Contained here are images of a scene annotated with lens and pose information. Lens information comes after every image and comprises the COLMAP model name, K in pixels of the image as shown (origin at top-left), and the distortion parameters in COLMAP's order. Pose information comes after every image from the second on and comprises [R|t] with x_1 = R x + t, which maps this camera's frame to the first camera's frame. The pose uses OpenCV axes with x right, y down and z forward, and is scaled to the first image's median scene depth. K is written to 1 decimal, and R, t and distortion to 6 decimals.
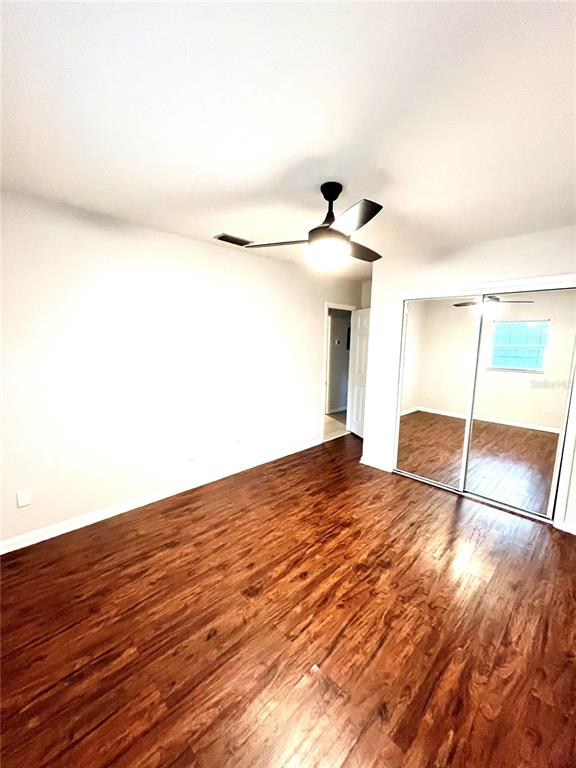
lens RADIAL K [[310.3, 0, 286.3], [0, 310.3, 382.7], [0, 0, 1]] dist [-0.003528, 0.000466]
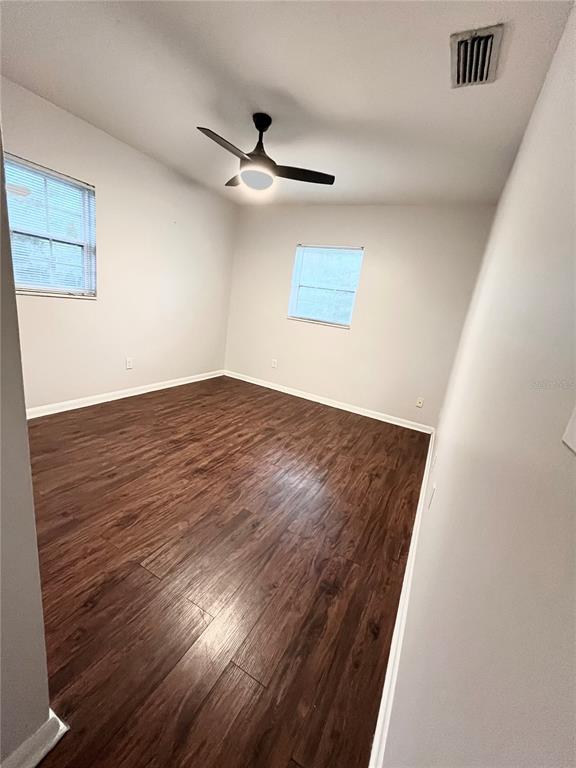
lens RADIAL K [[310.3, 0, 288.5], [0, 310.3, 384.7], [0, 0, 1]] dist [-0.003528, 0.000466]
pose [[-0.939671, -0.062913, -0.336245, 0.317183], [-0.194738, 0.906503, 0.374605, -0.154709], [0.281239, 0.417485, -0.864066, 2.043960]]
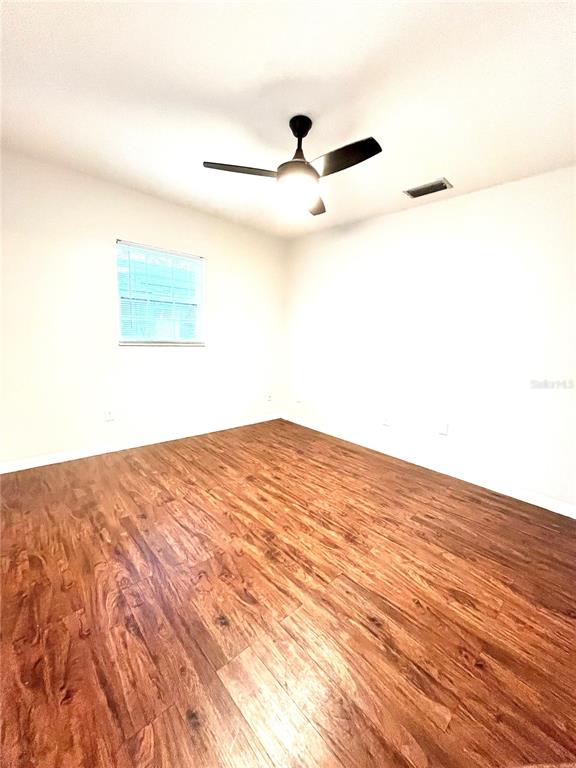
lens RADIAL K [[310.3, 0, 290.4], [0, 310.3, 381.6], [0, 0, 1]] dist [-0.003528, 0.000466]
pose [[-0.017645, 0.136085, -0.990540, 1.034044], [-0.185210, 0.973104, 0.136989, 0.030639], [0.982541, 0.185875, 0.008034, 0.939114]]
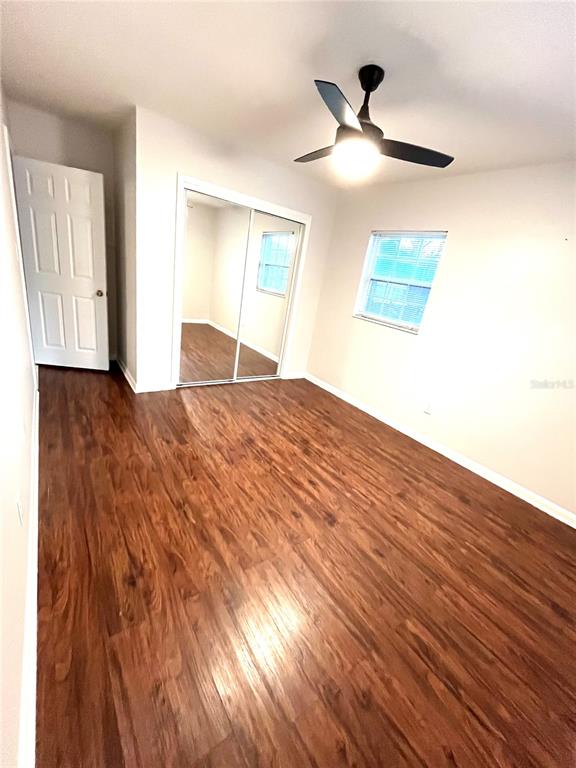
lens RADIAL K [[310.3, 0, 287.3], [0, 310.3, 386.9], [0, 0, 1]] dist [-0.003528, 0.000466]
pose [[0.149538, -0.338289, 0.929085, -0.819743], [-0.015480, 0.938734, 0.344294, -0.080128], [-0.988635, -0.065868, 0.135140, 0.895564]]
